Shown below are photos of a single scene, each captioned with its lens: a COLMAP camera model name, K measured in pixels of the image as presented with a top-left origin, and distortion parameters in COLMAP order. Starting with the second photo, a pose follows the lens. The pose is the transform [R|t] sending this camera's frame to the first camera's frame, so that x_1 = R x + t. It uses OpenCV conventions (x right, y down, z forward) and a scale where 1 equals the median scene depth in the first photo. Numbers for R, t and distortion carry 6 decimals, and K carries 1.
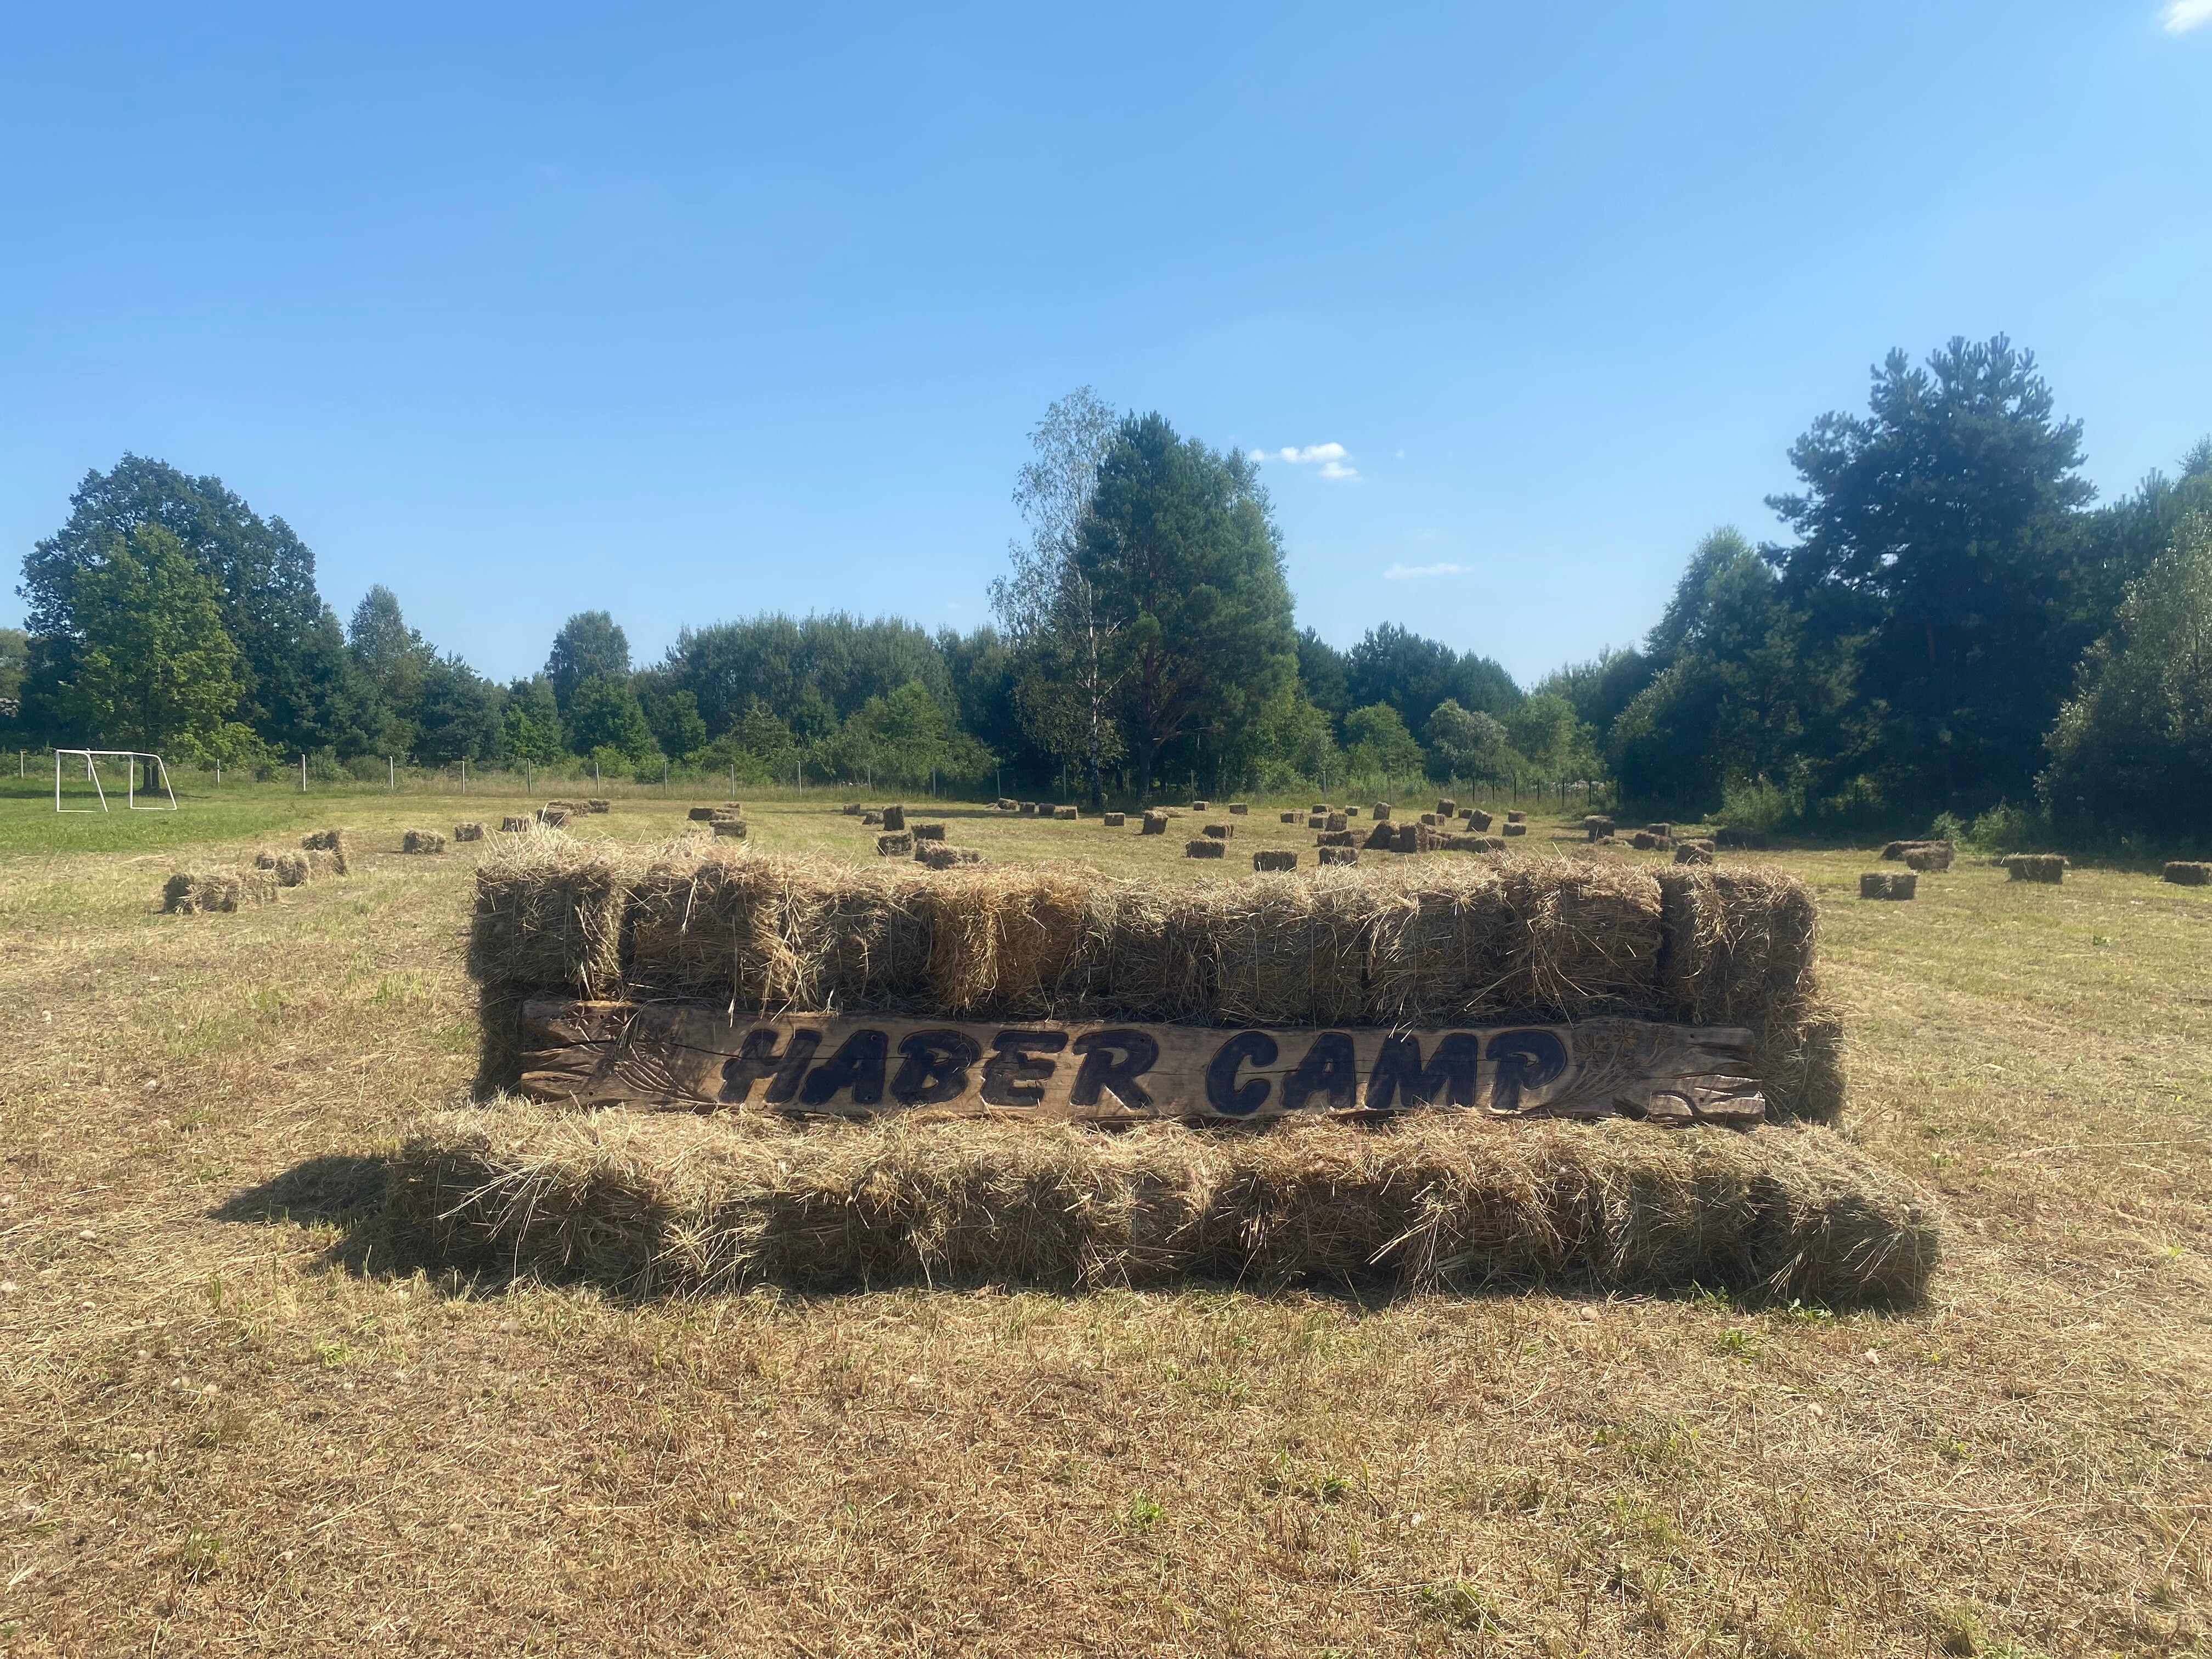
lens RADIAL K [[1715.4, 0, 1078.5], [0, 1715.4, 827.2], [0, 0, 1]] dist [0.047296, -0.051456]
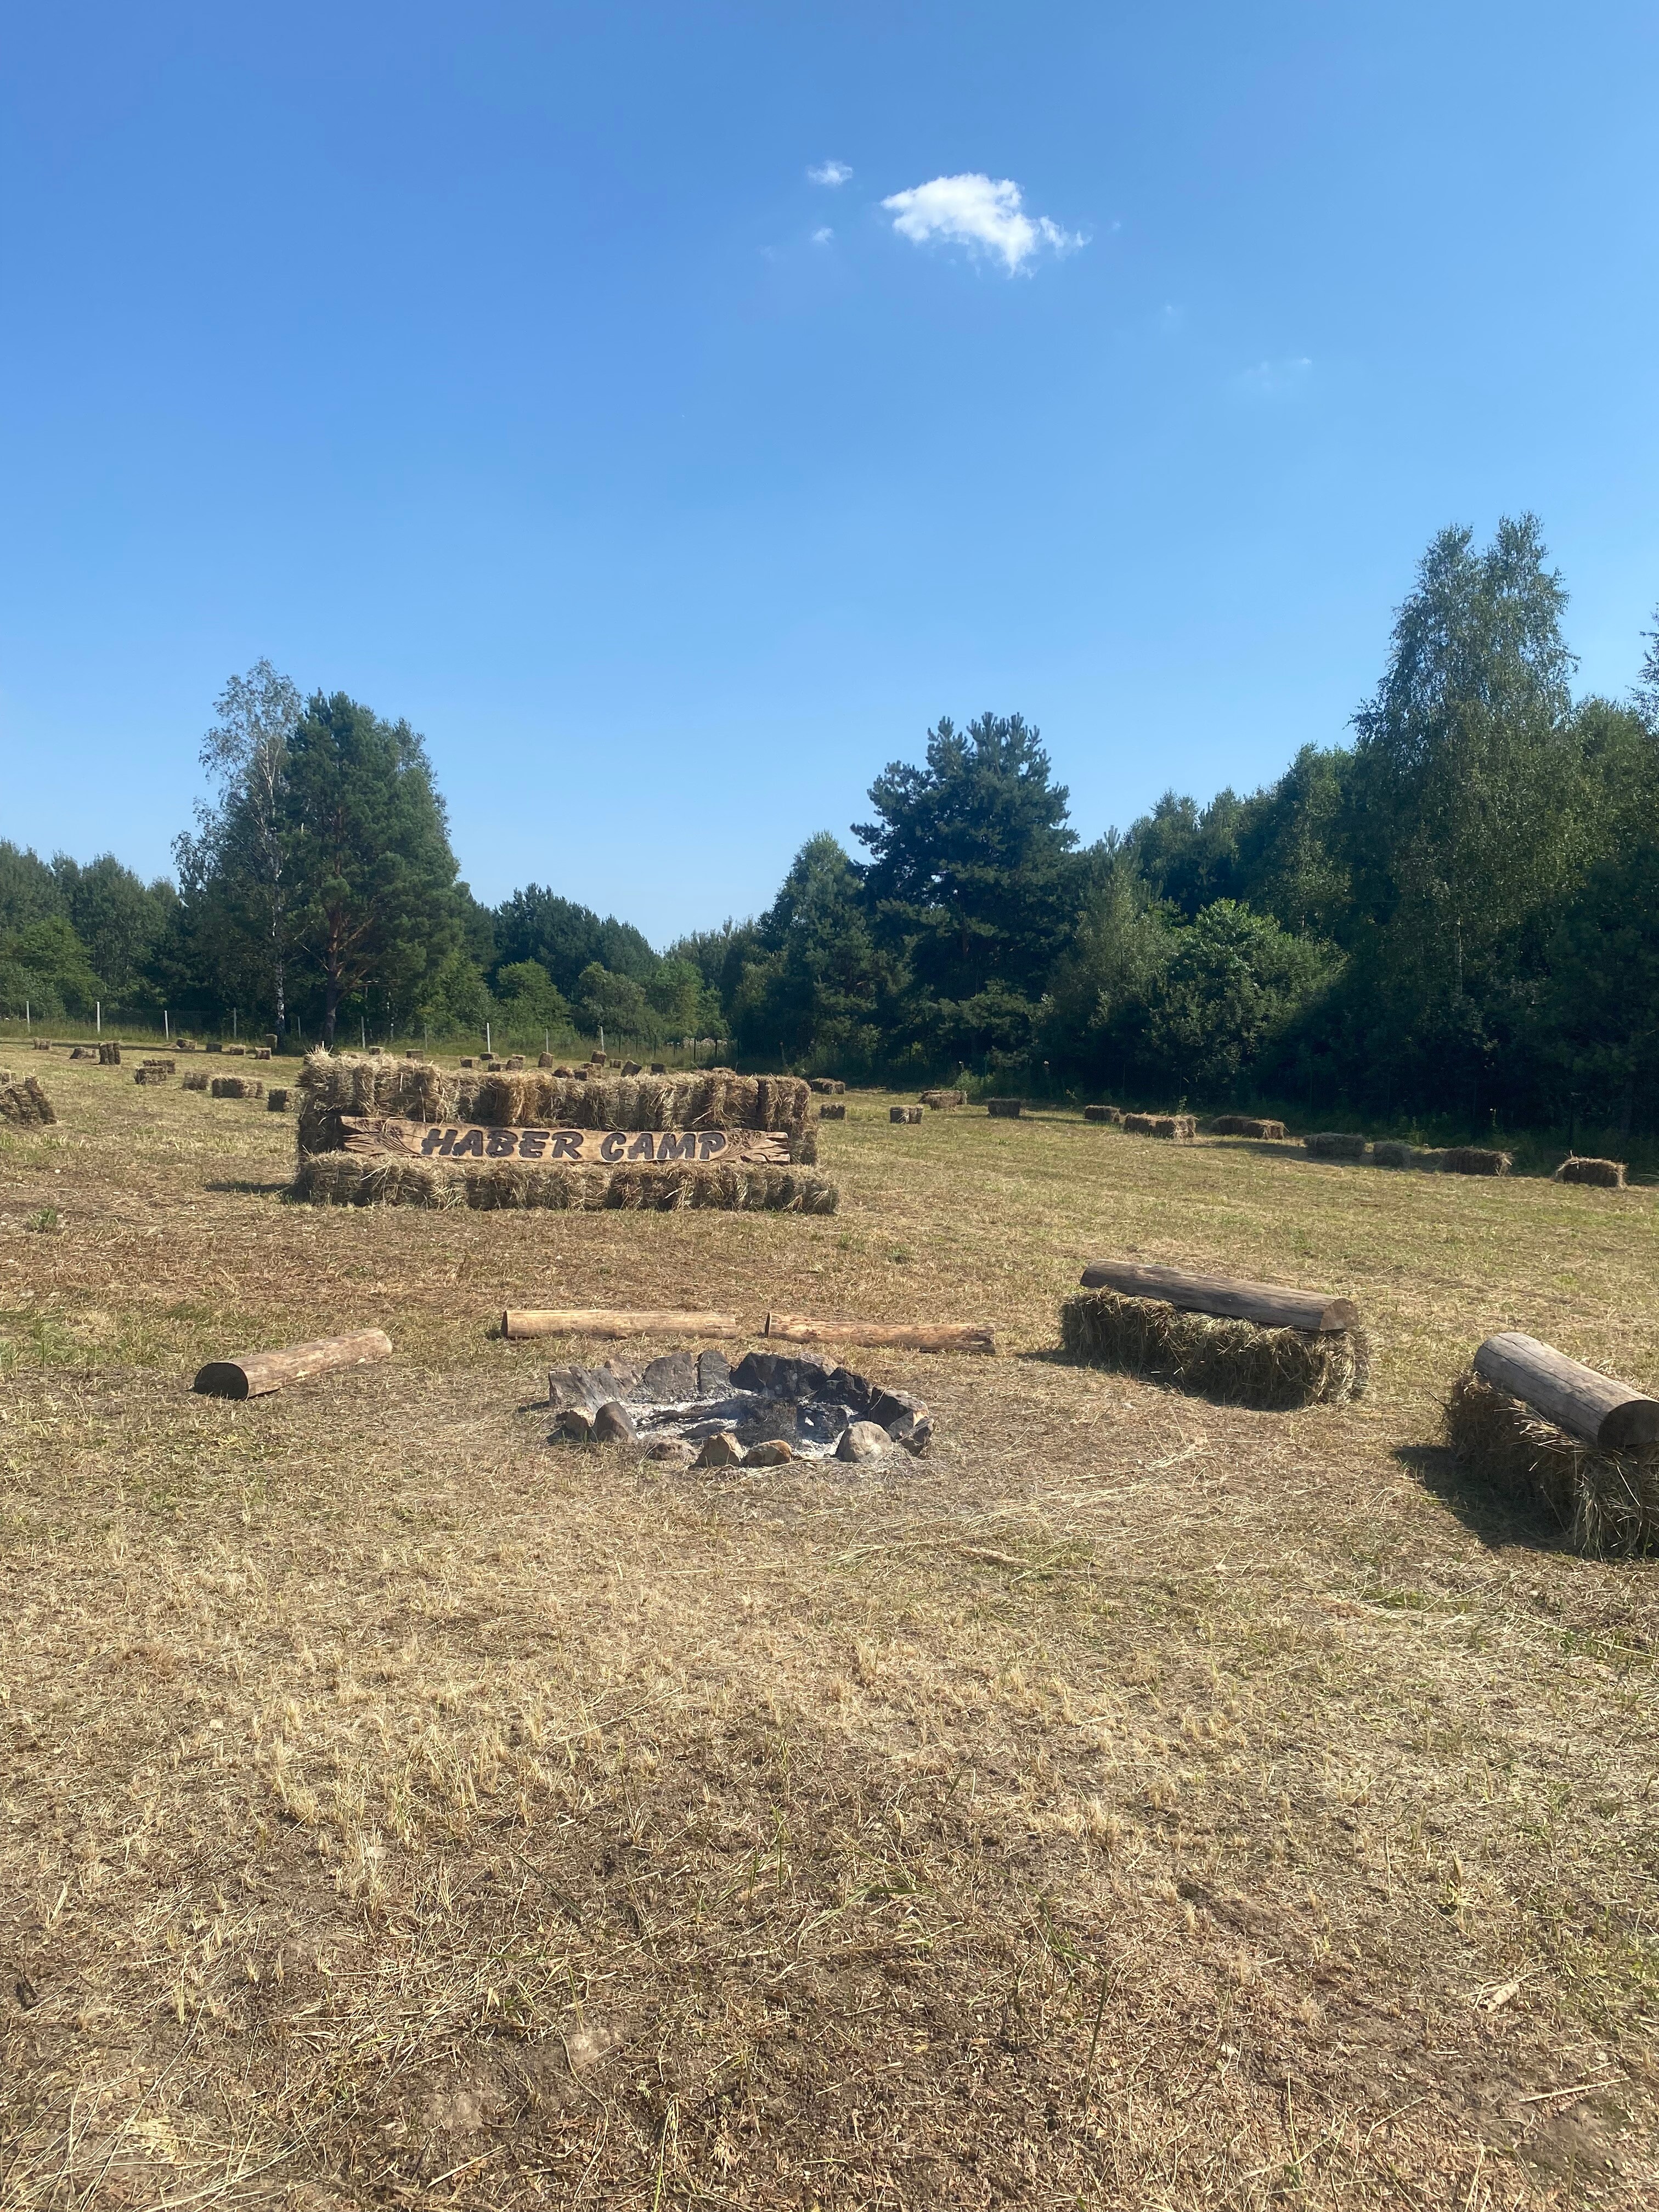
lens RADIAL K [[1715.4, 0, 838.6], [0, 1715.4, 1119.2], [0, 0, 1]] dist [0.047296, -0.051456]
pose [[0.934632, 0.013132, 0.355373, -0.059250], [-0.021618, 0.999568, 0.019921, 0.004012], [-0.354958, -0.026301, 0.934512, -0.184359]]
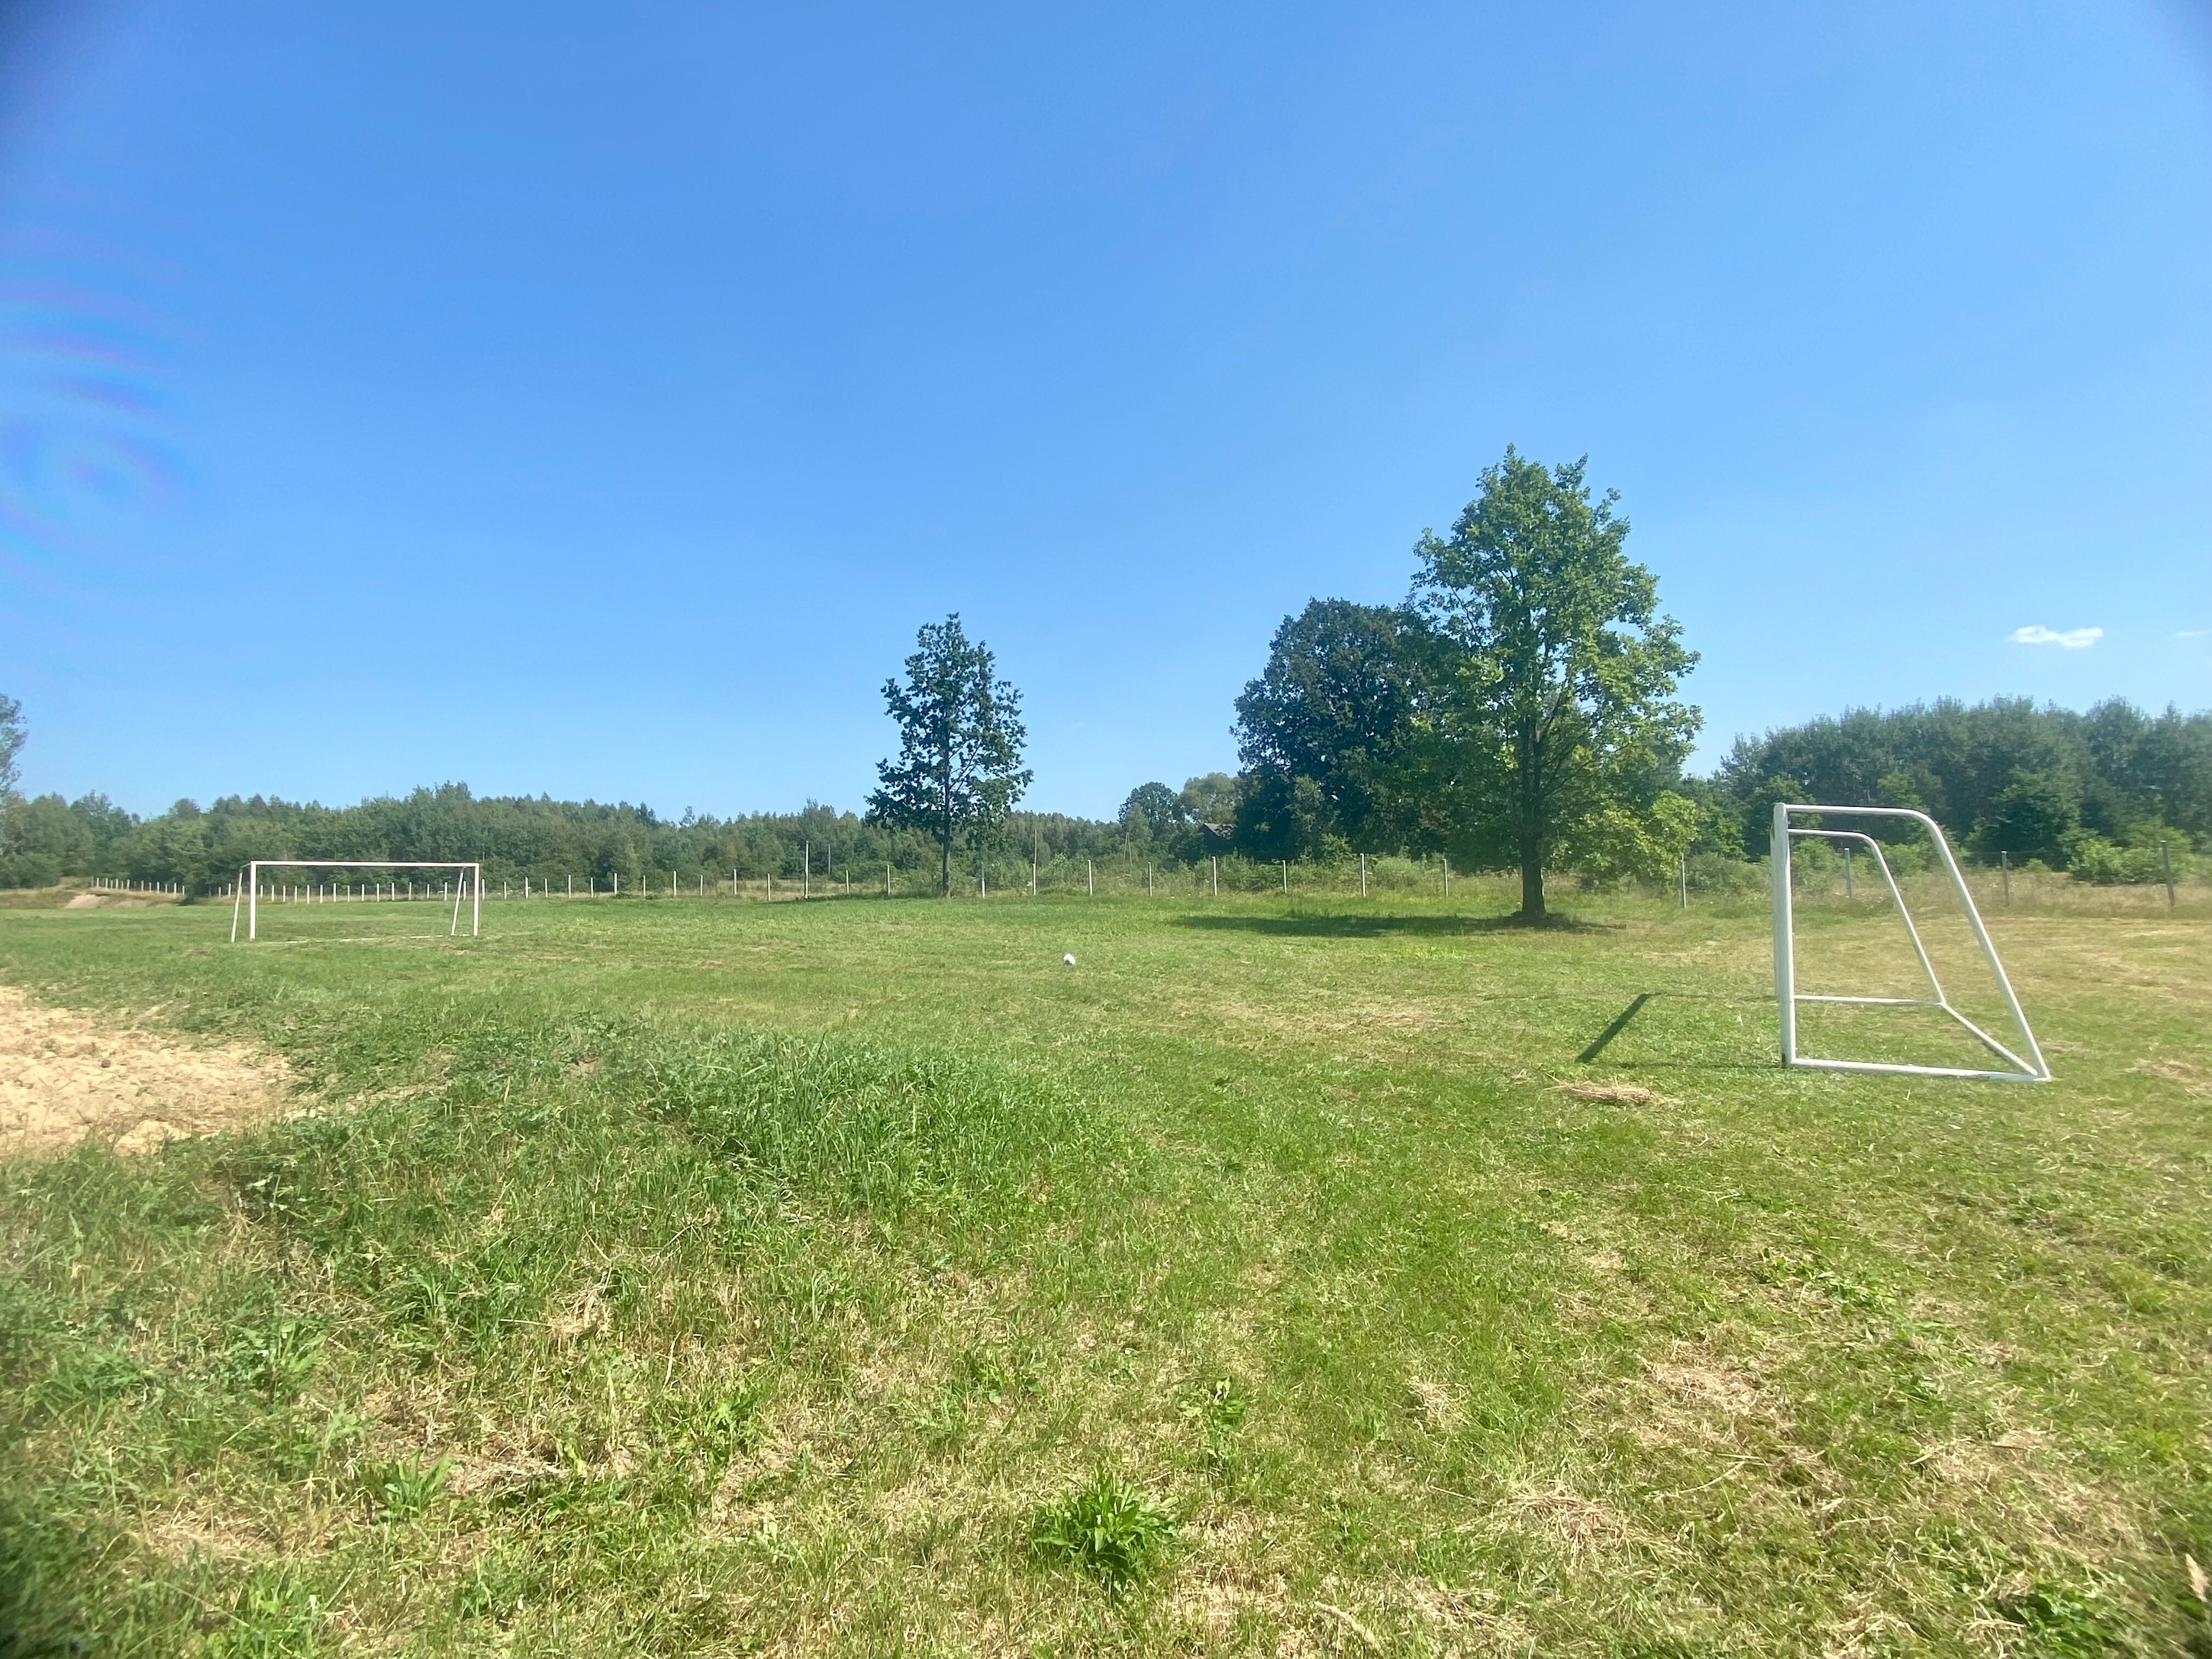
lens RADIAL K [[1029.9, 0, 1103.6], [0, 1029.9, 818.0], [0, 0, 1]] dist [0.019746, -0.000028]
pose [[0.807040, -0.062518, -0.587178, -0.584641], [0.009588, 0.995636, -0.092829, -0.029675], [0.590419, 0.069286, 0.804118, 0.836391]]
